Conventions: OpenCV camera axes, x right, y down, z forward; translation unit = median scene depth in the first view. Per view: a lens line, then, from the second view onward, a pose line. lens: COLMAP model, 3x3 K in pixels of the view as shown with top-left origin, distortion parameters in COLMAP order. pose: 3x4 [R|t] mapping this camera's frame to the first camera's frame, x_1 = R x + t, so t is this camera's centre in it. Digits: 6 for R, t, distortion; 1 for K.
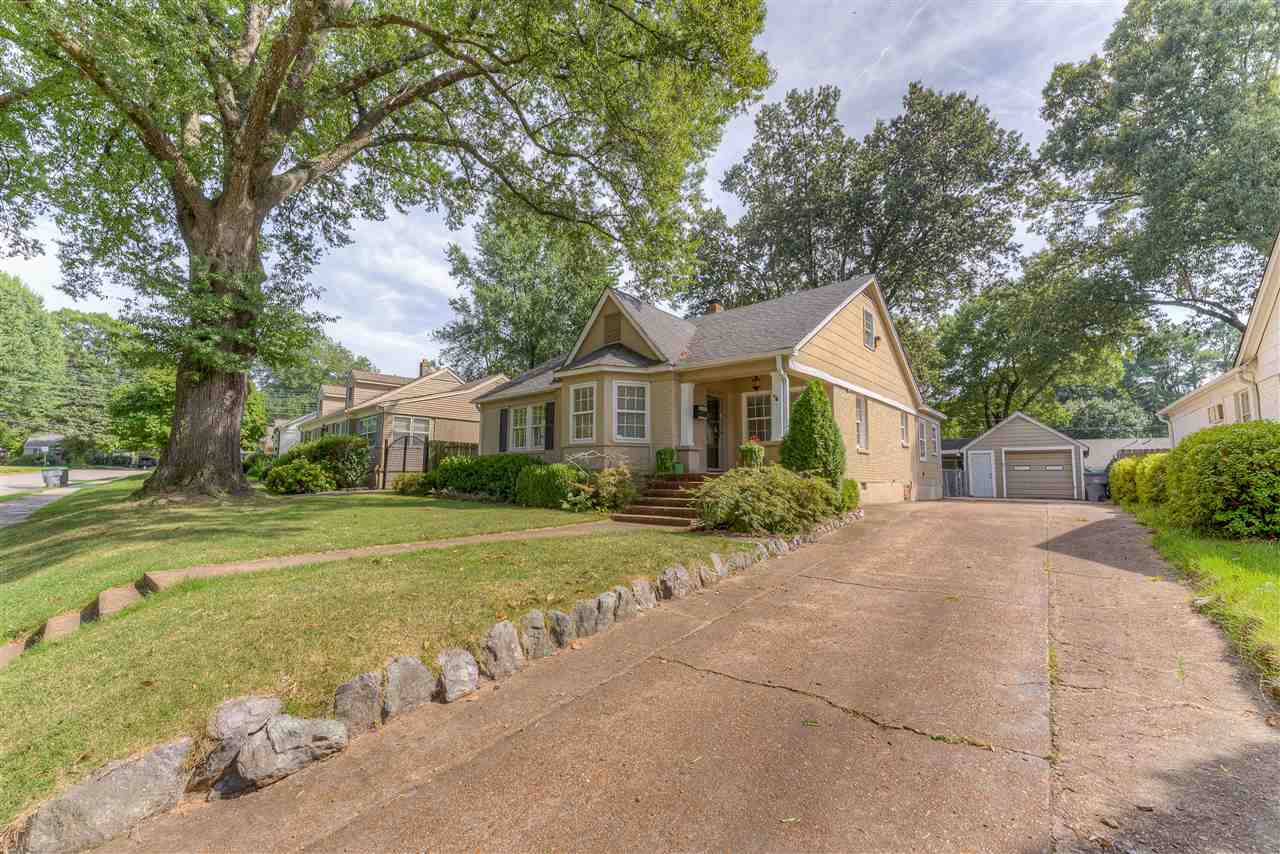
lens RADIAL K [[511.2, 0, 622.8], [0, 511.2, 428.4], [0, 0, 1]] dist [-0.010594, -0.000189]
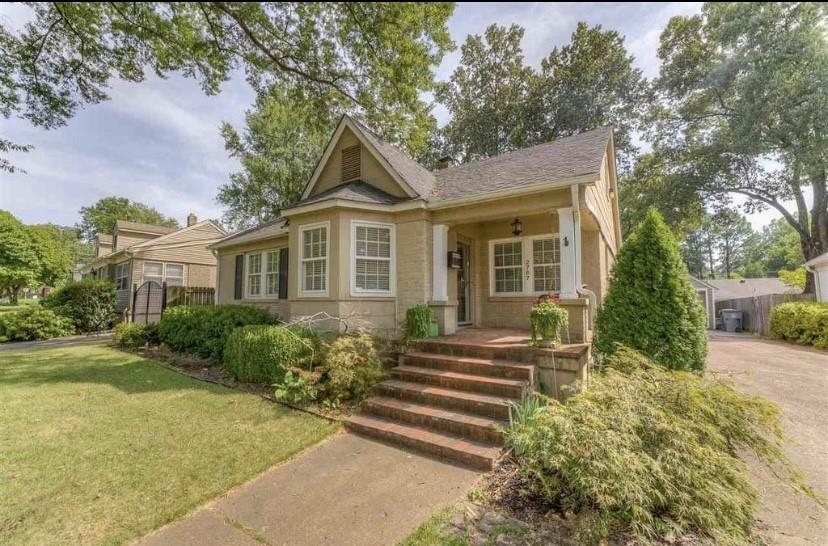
lens RADIAL K [[334.6, 0, 413.6], [0, 334.6, 285.1], [0, 0, 1]] dist [-0.011273, 0.000115]
pose [[0.988830, -0.002559, 0.149023, 0.000192], [-0.003812, 0.999091, 0.042449, -0.005816], [-0.148996, -0.042543, 0.987922, 0.202190]]
